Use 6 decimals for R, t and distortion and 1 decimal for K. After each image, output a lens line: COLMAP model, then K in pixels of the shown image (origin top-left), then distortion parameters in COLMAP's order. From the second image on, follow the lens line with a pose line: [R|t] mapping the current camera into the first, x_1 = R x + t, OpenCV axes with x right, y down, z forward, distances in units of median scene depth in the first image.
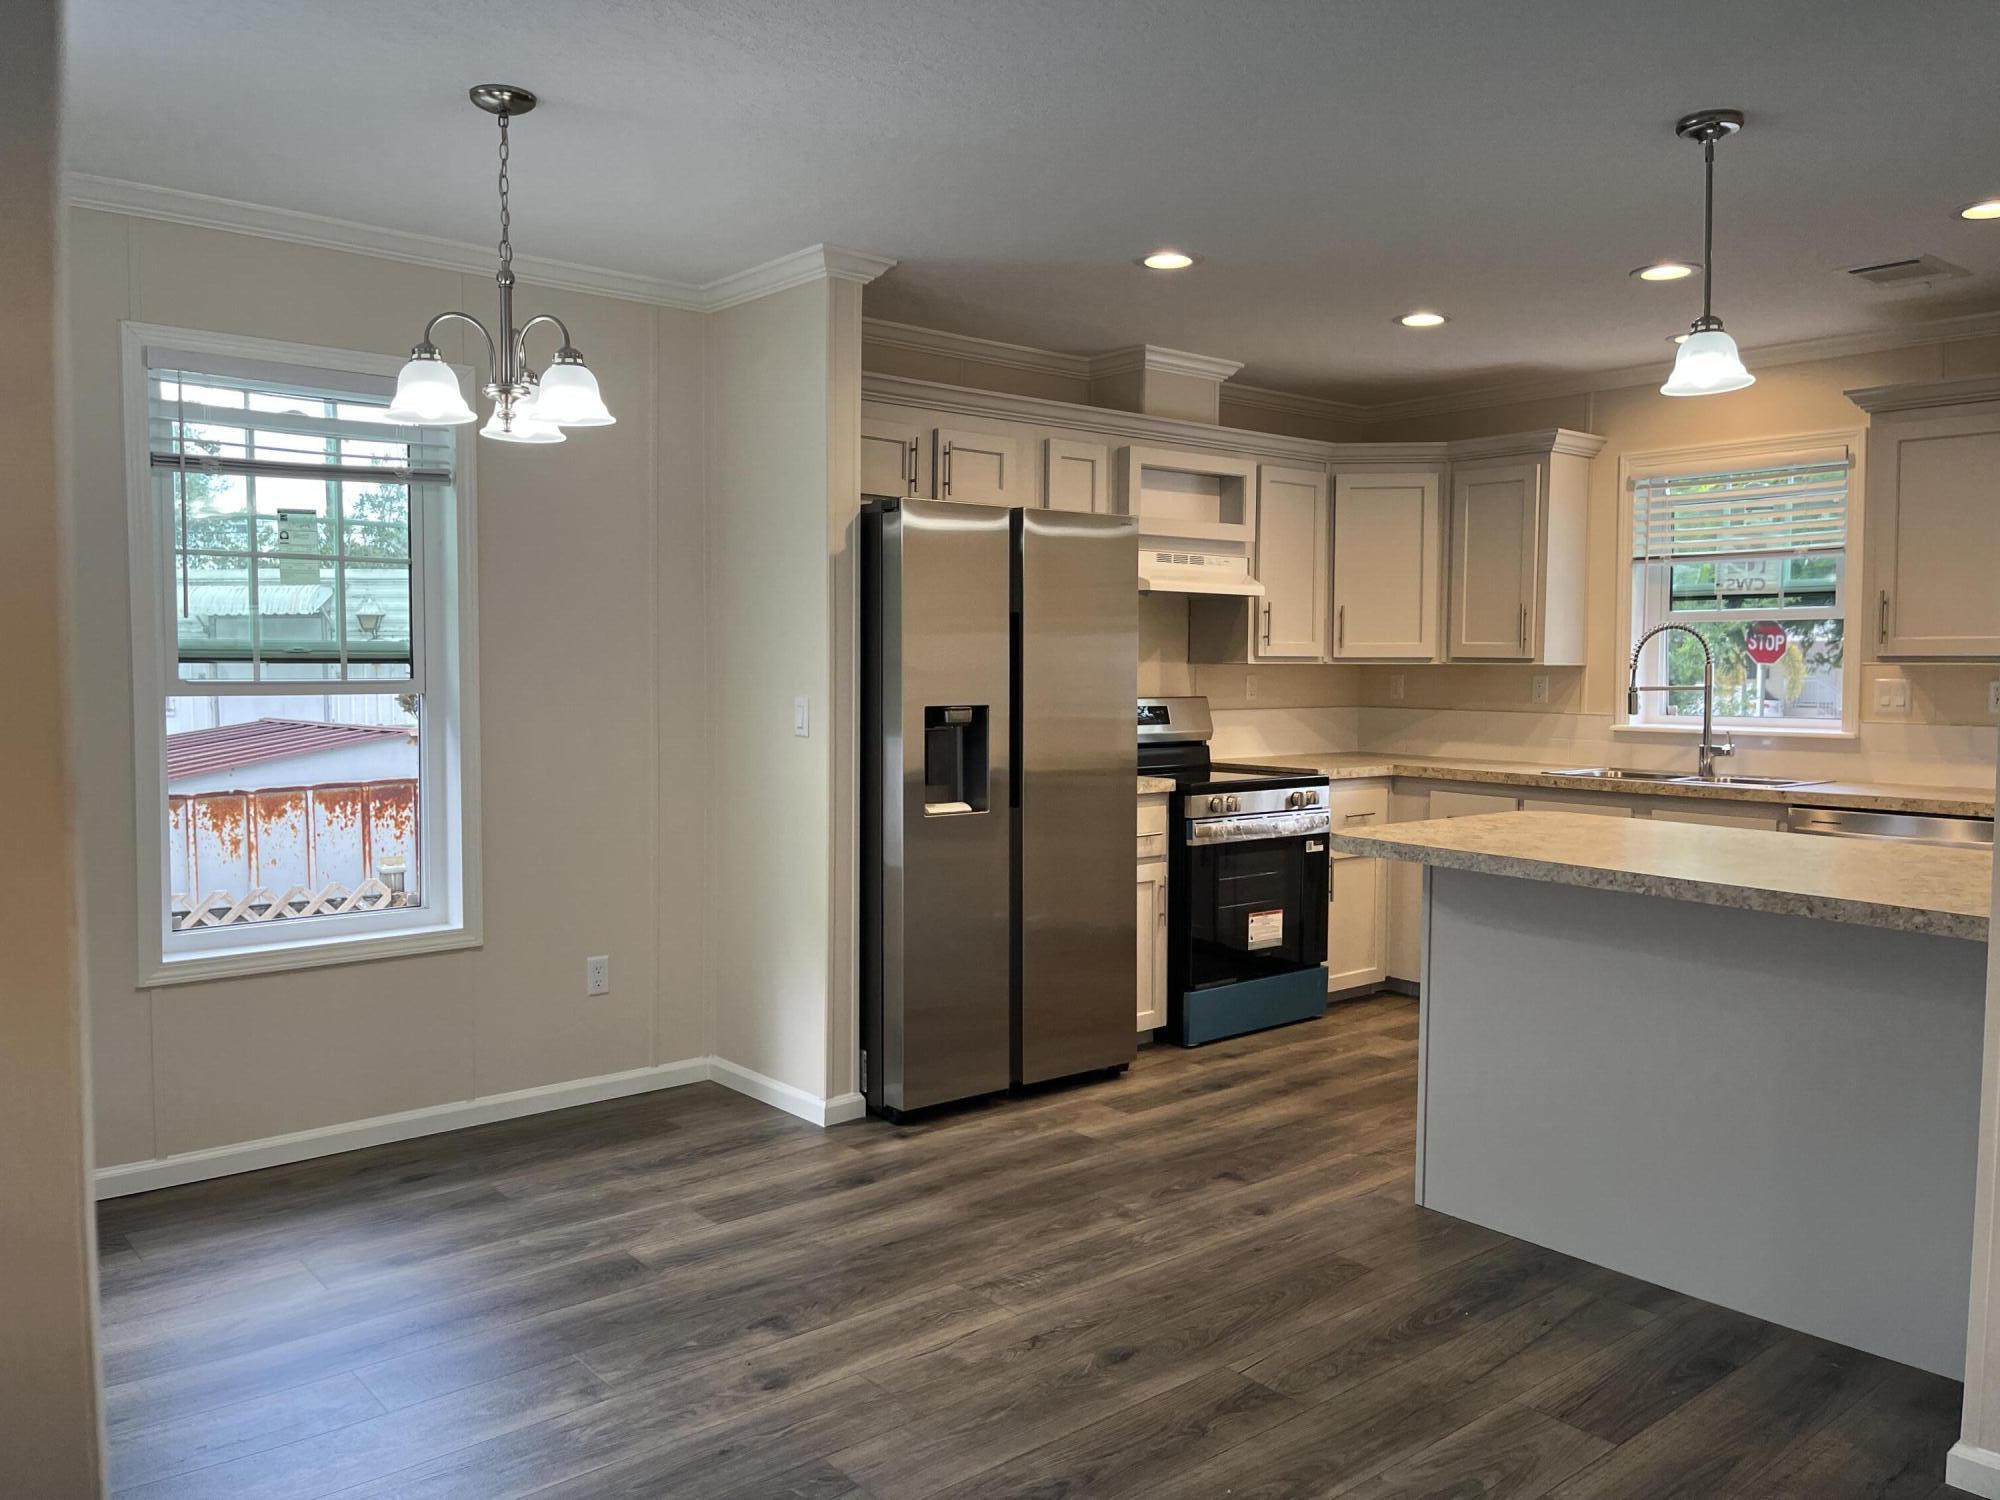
lens RADIAL K [[1500.5, 0, 1005.1], [0, 1500.5, 738.5], [0, 0, 1]] dist [0.043946, -0.003670]
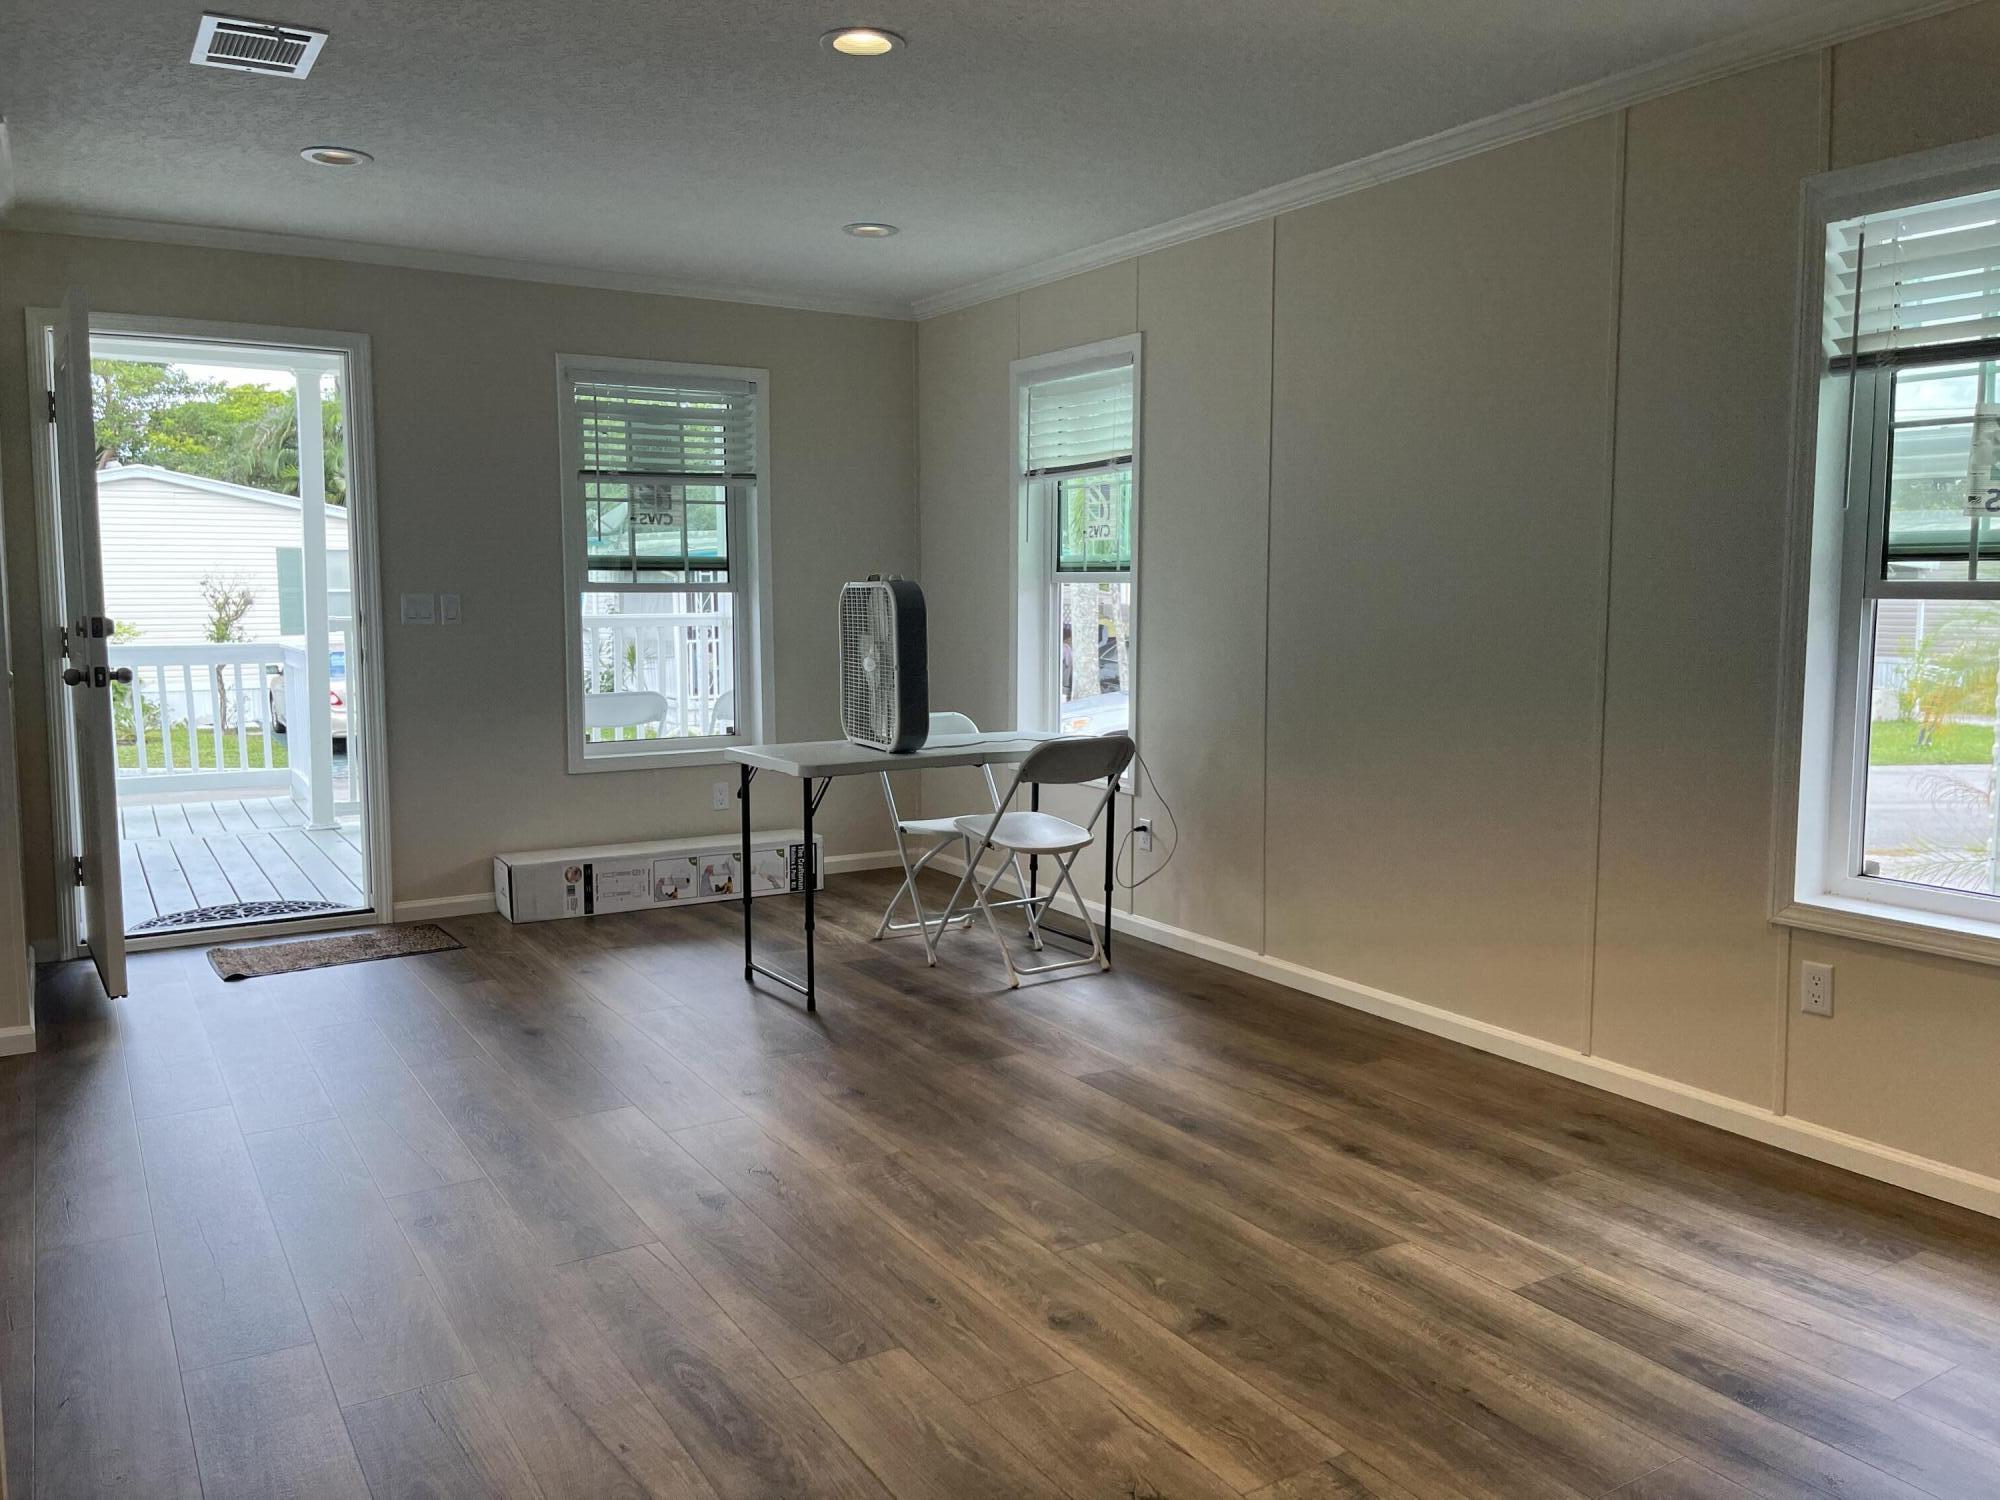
lens RADIAL K [[1510.8, 0, 1006.7], [0, 1510.8, 744.7], [0, 0, 1]] dist [0.049033, -0.006813]
pose [[-0.142137, 0.097285, -0.985055, 0.747407], [-0.047405, 0.993348, 0.104945, -0.029769], [0.988711, 0.061613, -0.136580, 0.918417]]
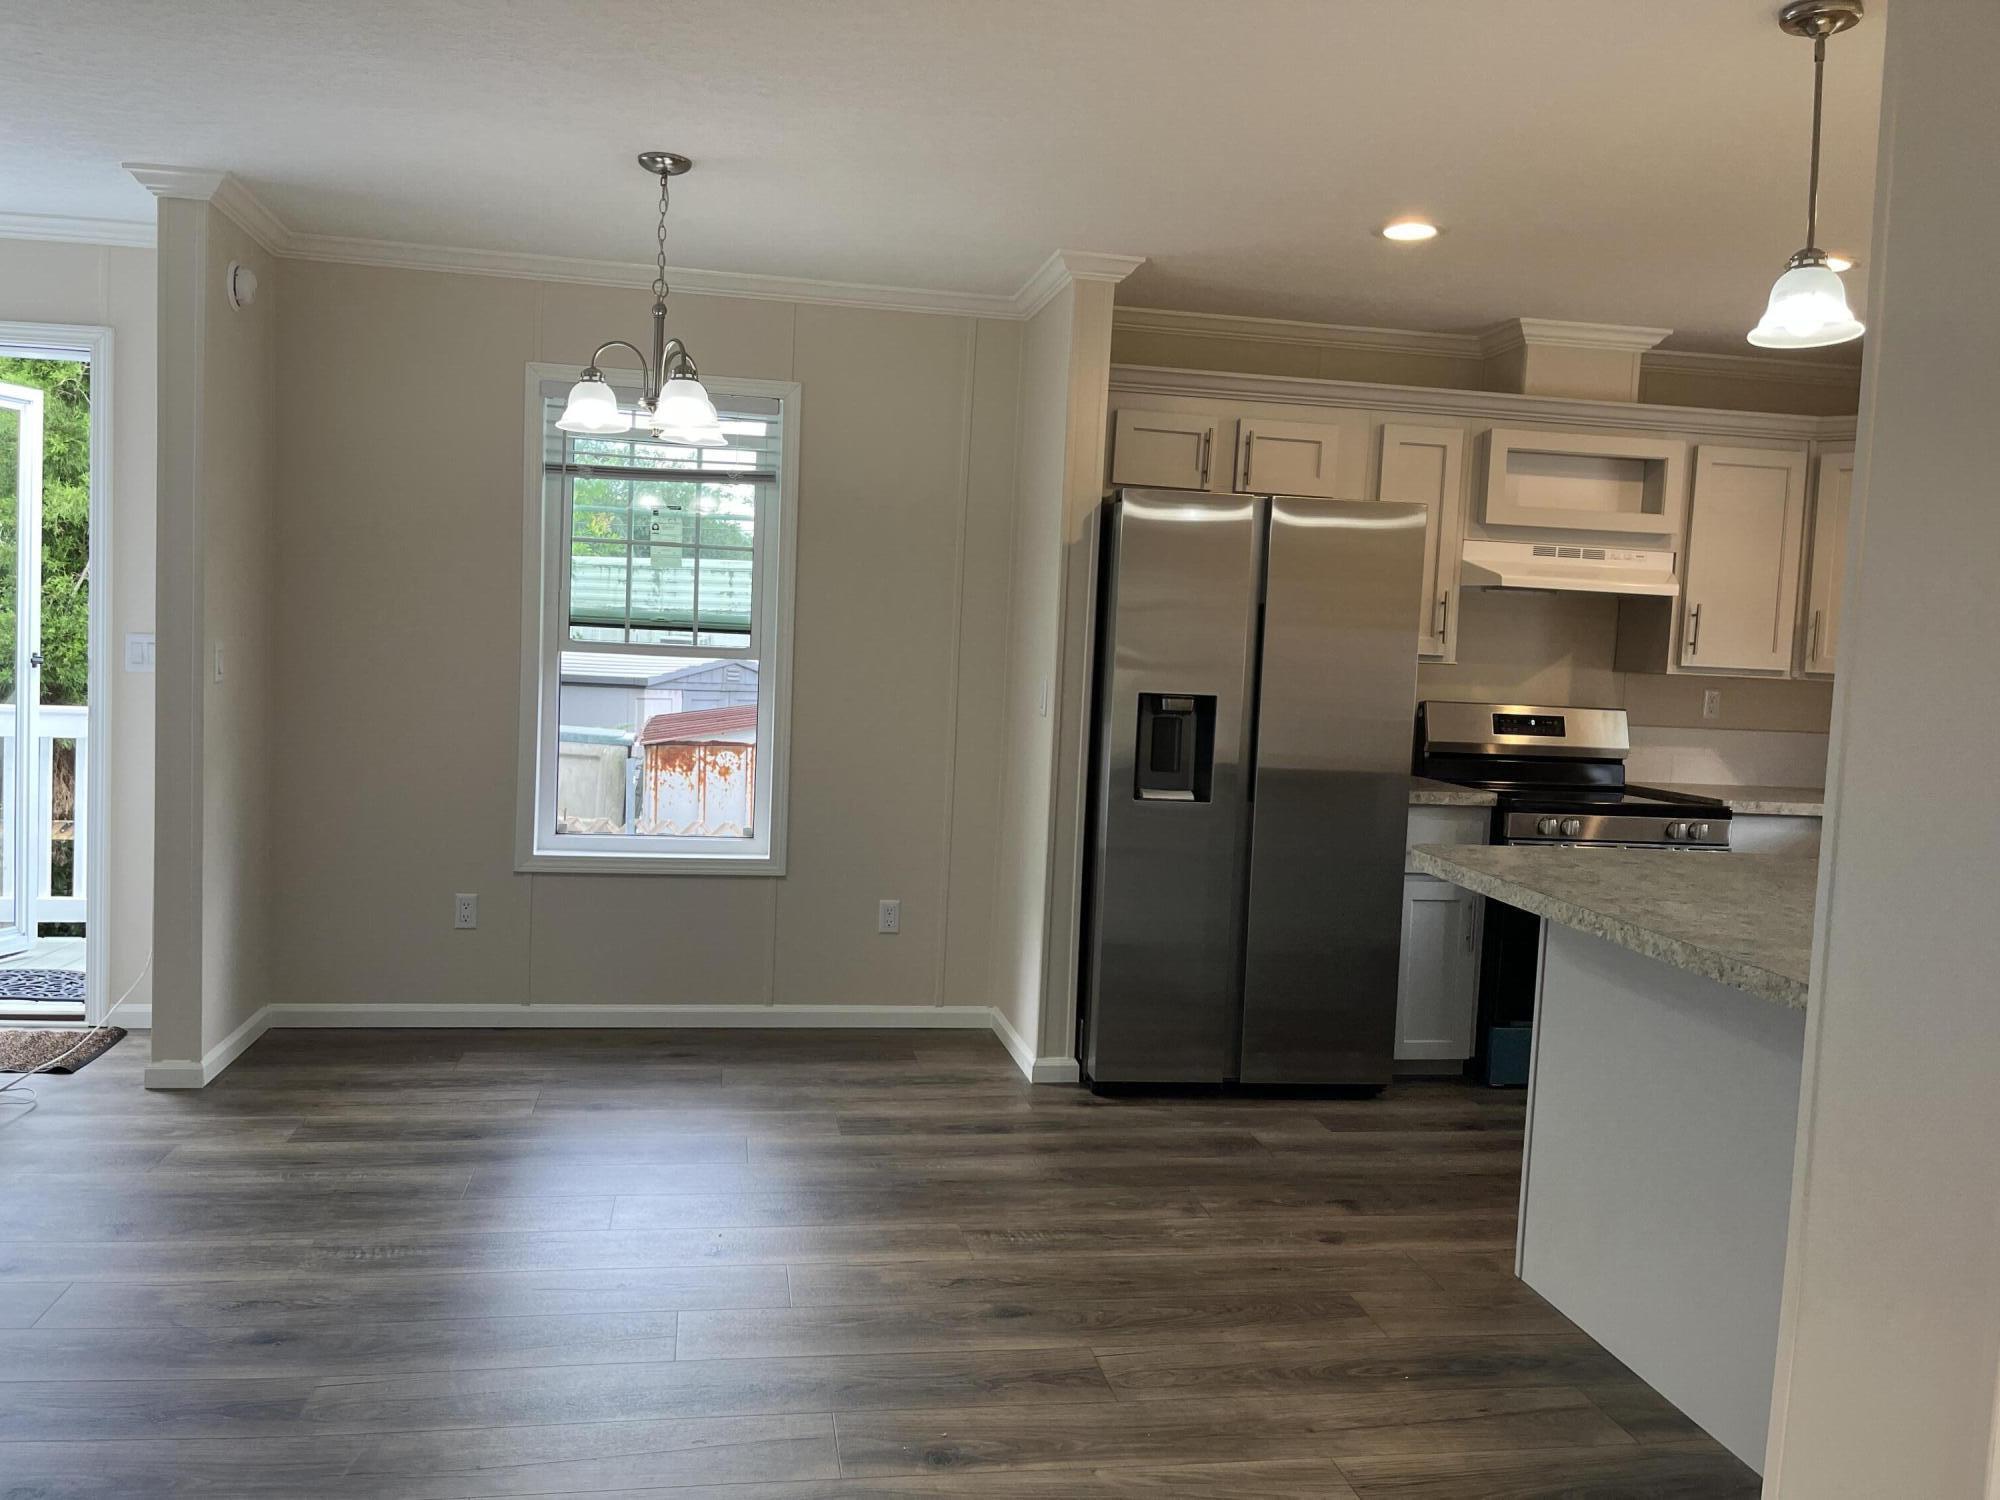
lens RADIAL K [[1510.8, 0, 1006.7], [0, 1510.8, 744.7], [0, 0, 1]] dist [0.049033, -0.006813]
pose [[0.868488, 0.069048, -0.490877, 0.382236], [-0.067930, 0.997487, 0.020122, -0.000547], [0.491033, 0.015869, 0.870996, 0.058127]]
